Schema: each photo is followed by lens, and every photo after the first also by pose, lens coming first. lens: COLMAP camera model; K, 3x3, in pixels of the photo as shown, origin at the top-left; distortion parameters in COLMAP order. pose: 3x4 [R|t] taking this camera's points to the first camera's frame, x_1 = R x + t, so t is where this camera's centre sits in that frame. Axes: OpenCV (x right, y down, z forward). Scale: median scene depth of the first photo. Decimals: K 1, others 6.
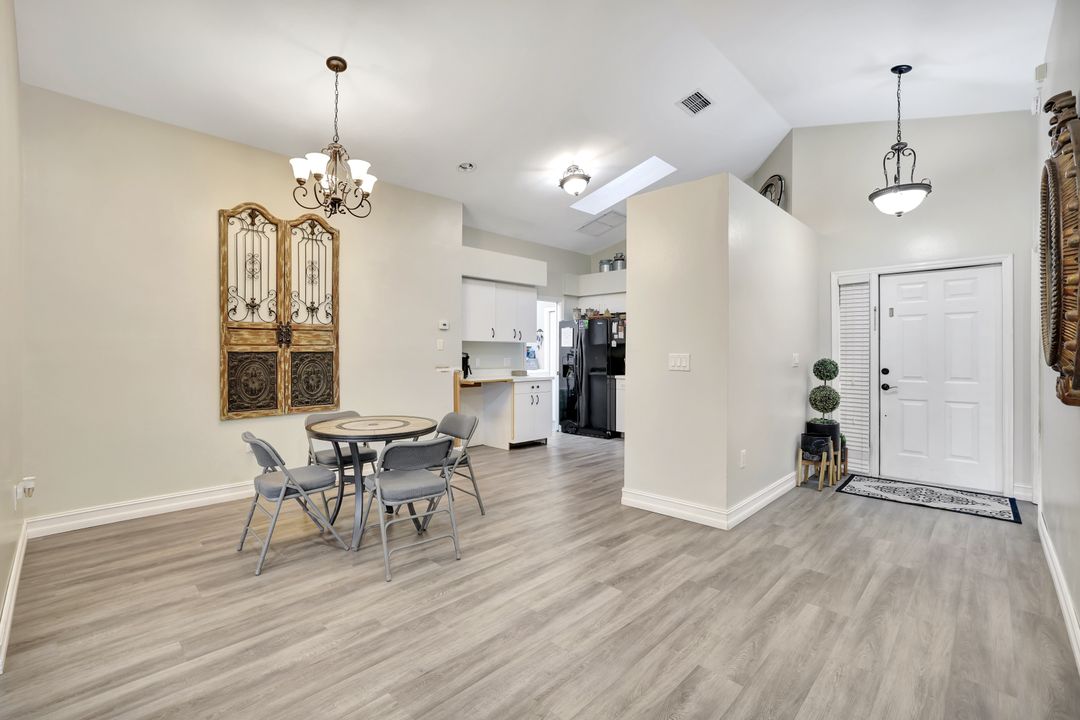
lens RADIAL K [[485.6, 0, 531.1], [0, 485.6, 354.6], [0, 0, 1]] dist [-0.028606, 0.001606]
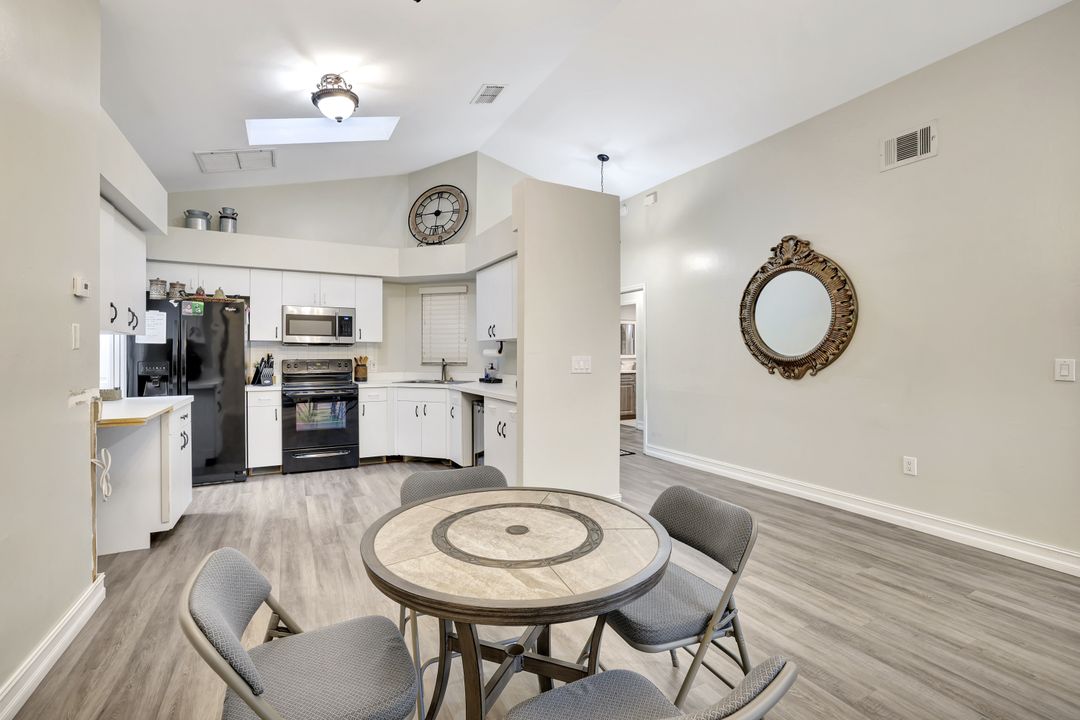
lens RADIAL K [[481.6, 0, 532.4], [0, 481.6, 358.0], [0, 0, 1]] dist [-0.003017, 0.000076]
pose [[0.291795, -0.008462, 0.956444, -0.450426], [0.002107, 0.999964, 0.008204, -0.004259], [-0.956479, -0.000378, 0.291802, 0.519746]]
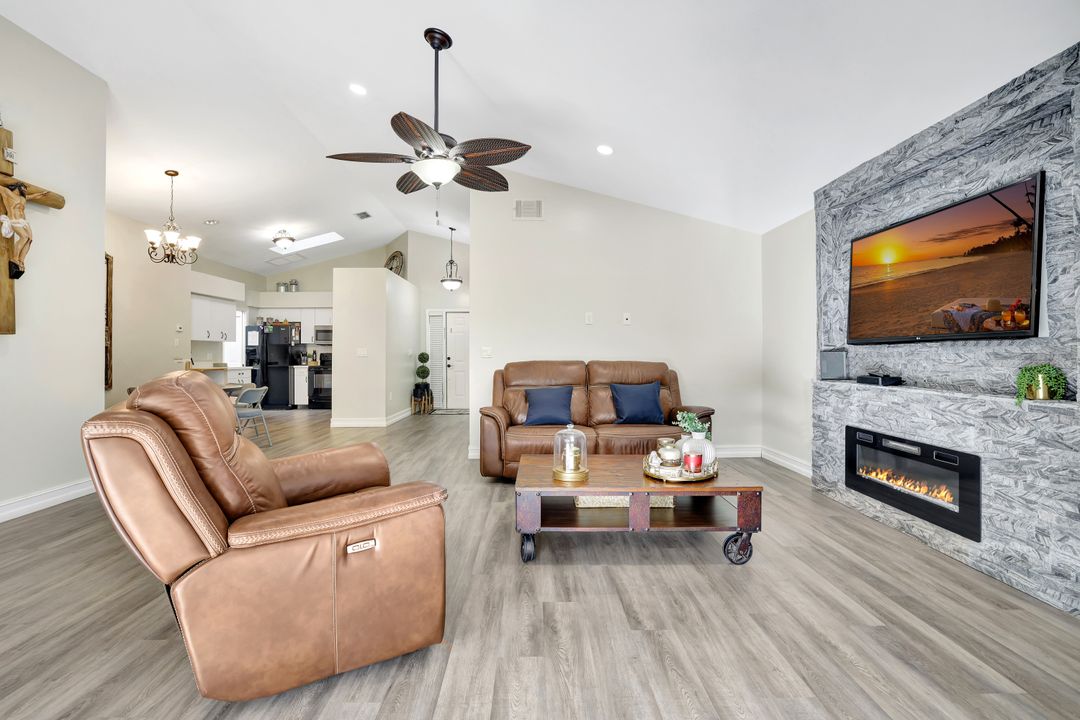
lens RADIAL K [[485.6, 0, 539.4], [0, 485.6, 355.3], [0, 0, 1]] dist [-0.028606, 0.001606]
pose [[0.703456, -0.001789, 0.710736, -0.412302], [0.004191, 0.999990, -0.001631, 0.021833], [-0.710726, 0.004126, 0.703457, -0.653859]]
